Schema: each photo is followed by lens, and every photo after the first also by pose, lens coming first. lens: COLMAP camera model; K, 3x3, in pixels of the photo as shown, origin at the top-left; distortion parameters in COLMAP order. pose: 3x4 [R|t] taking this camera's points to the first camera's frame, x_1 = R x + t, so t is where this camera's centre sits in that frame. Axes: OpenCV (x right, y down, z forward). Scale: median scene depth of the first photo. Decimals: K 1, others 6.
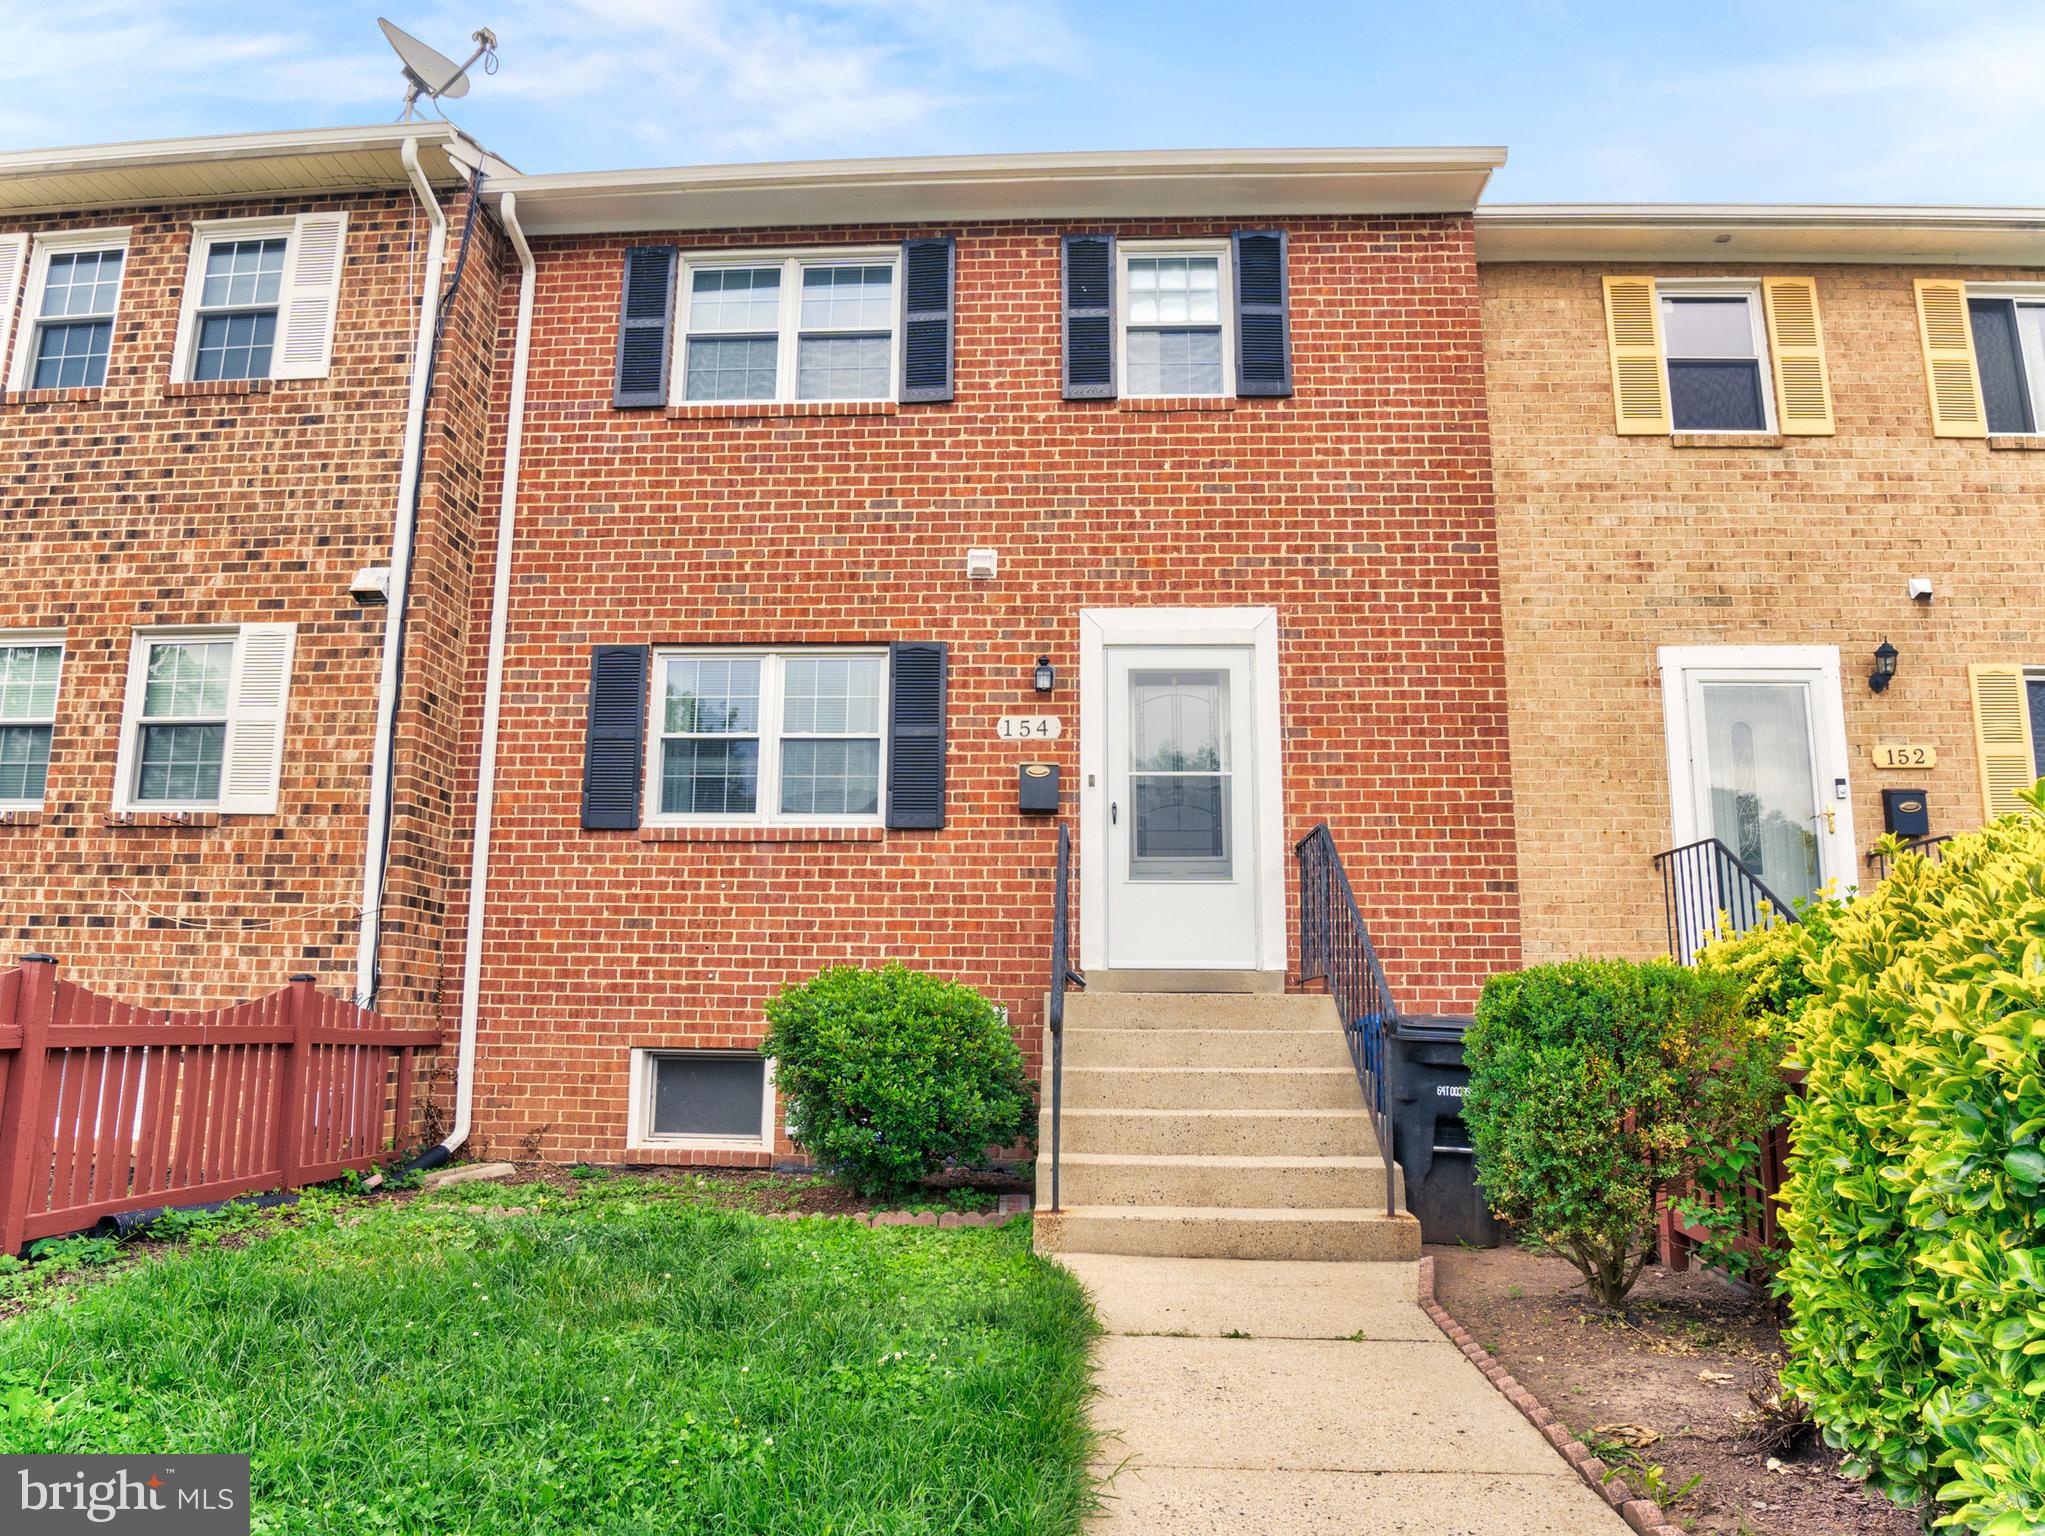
lens RADIAL K [[1220.7, 0, 1014.6], [0, 1220.7, 771.1], [0, 0, 1]] dist [-0.056762, -0.002835]
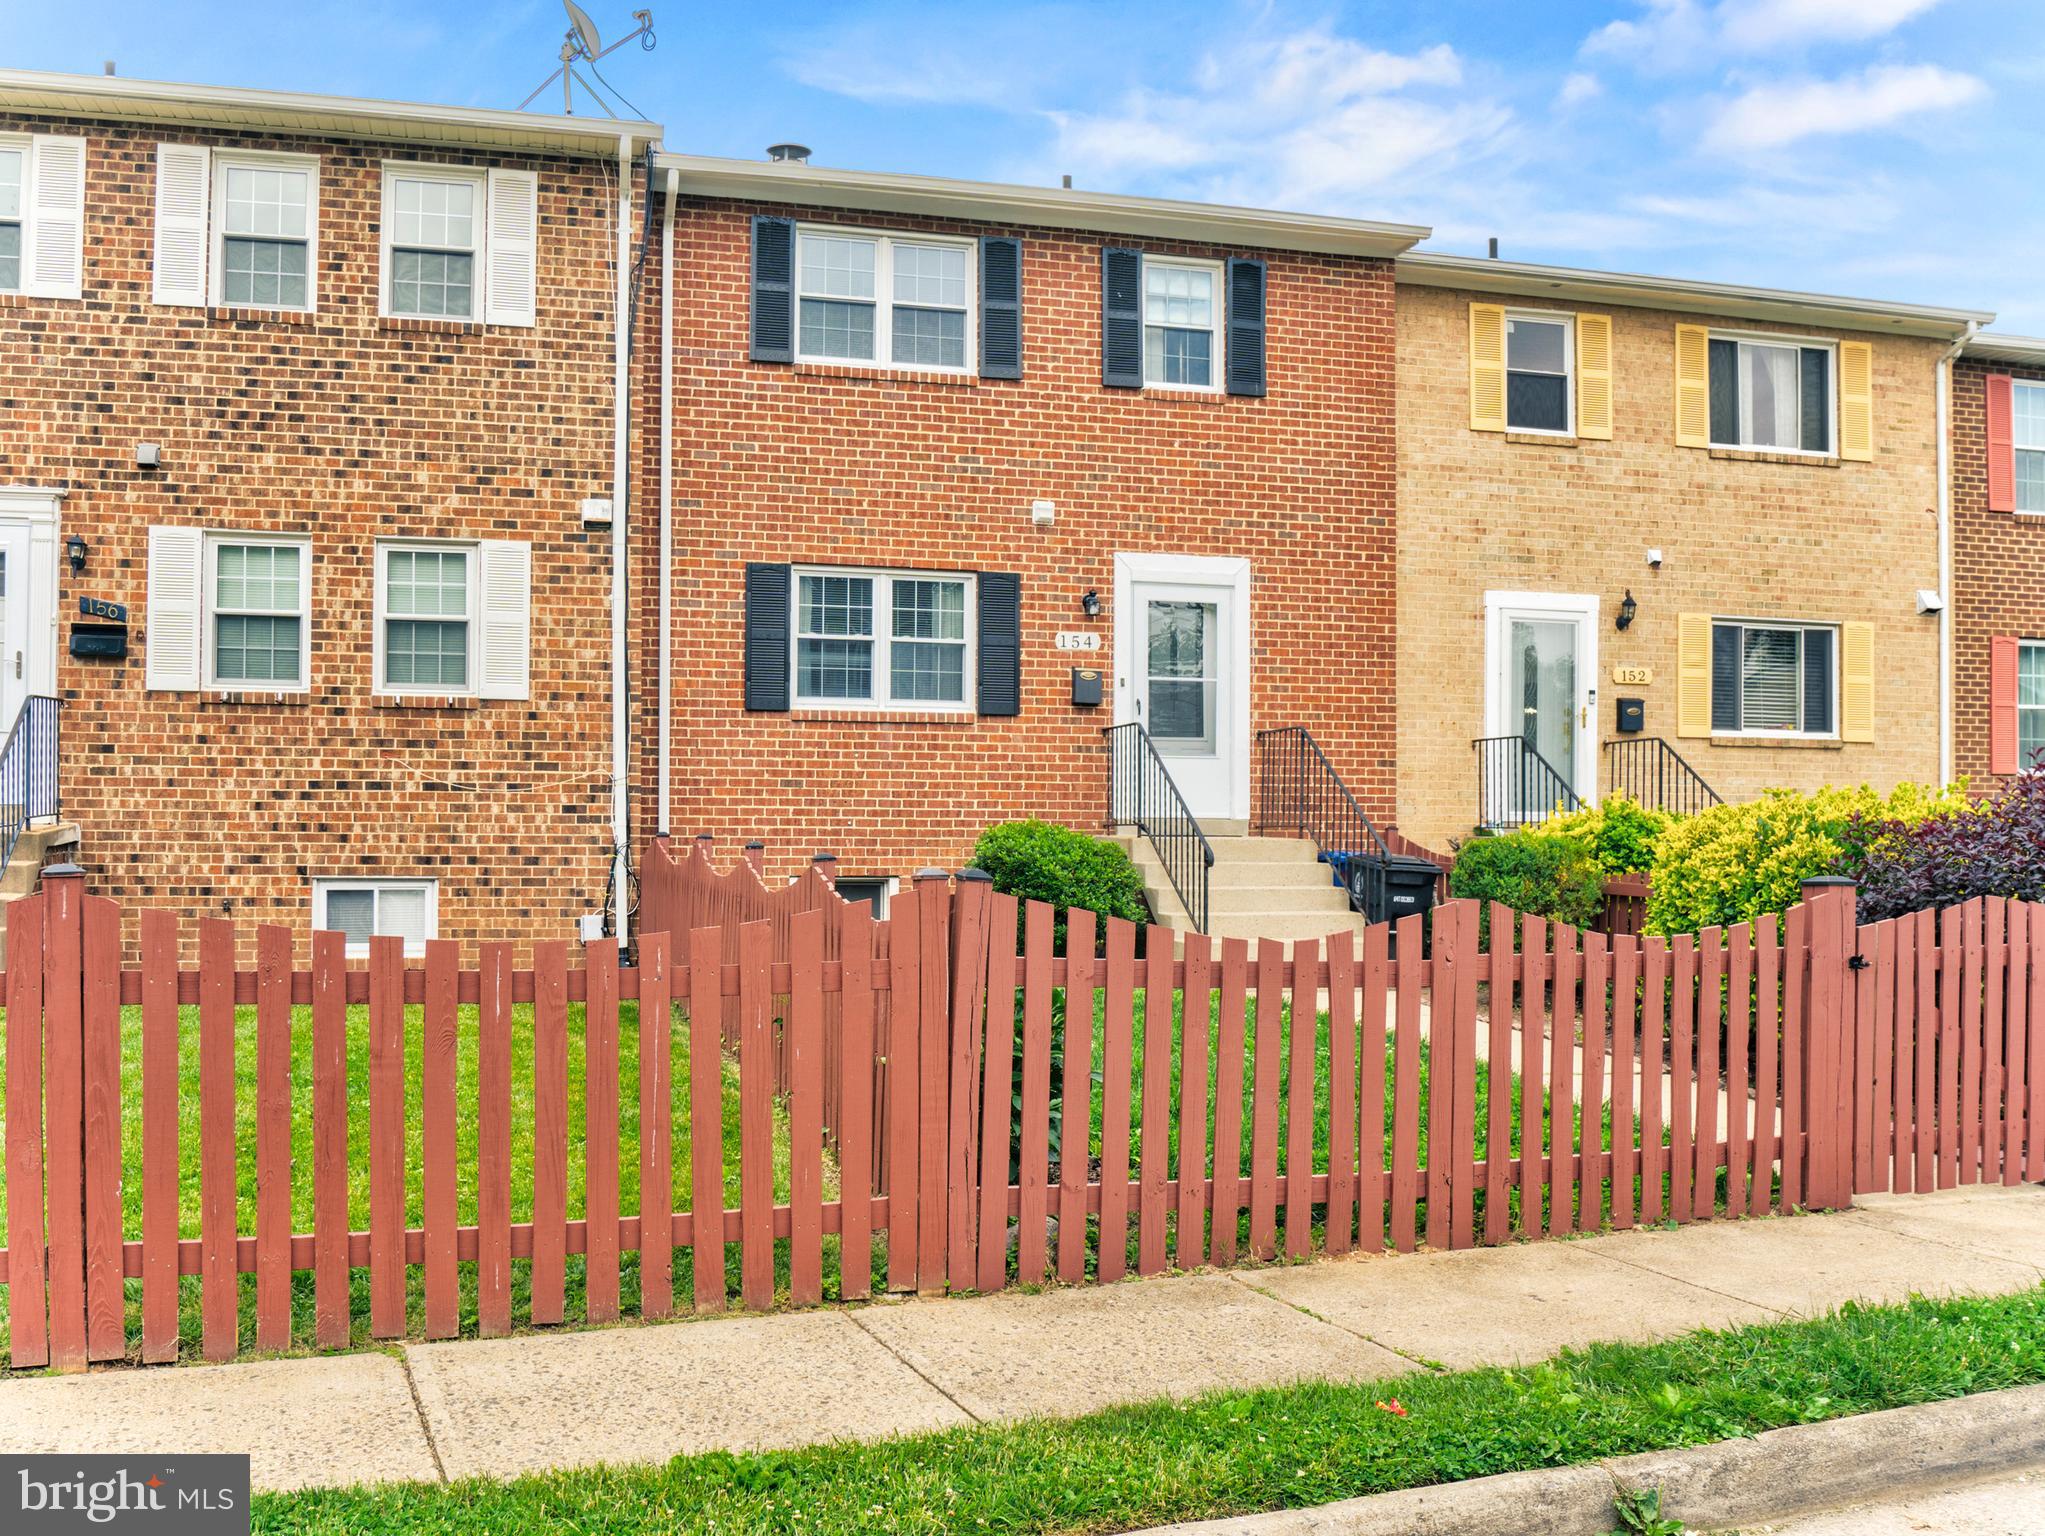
lens RADIAL K [[1361.2, 0, 1020.3], [0, 1361.2, 739.6], [0, 0, 1]] dist [-0.053349, 0.002217]
pose [[0.965953, 0.016431, 0.258195, -0.441487], [-0.051030, 0.990476, 0.127880, -0.118227], [-0.253635, -0.136702, 0.957592, -0.448643]]
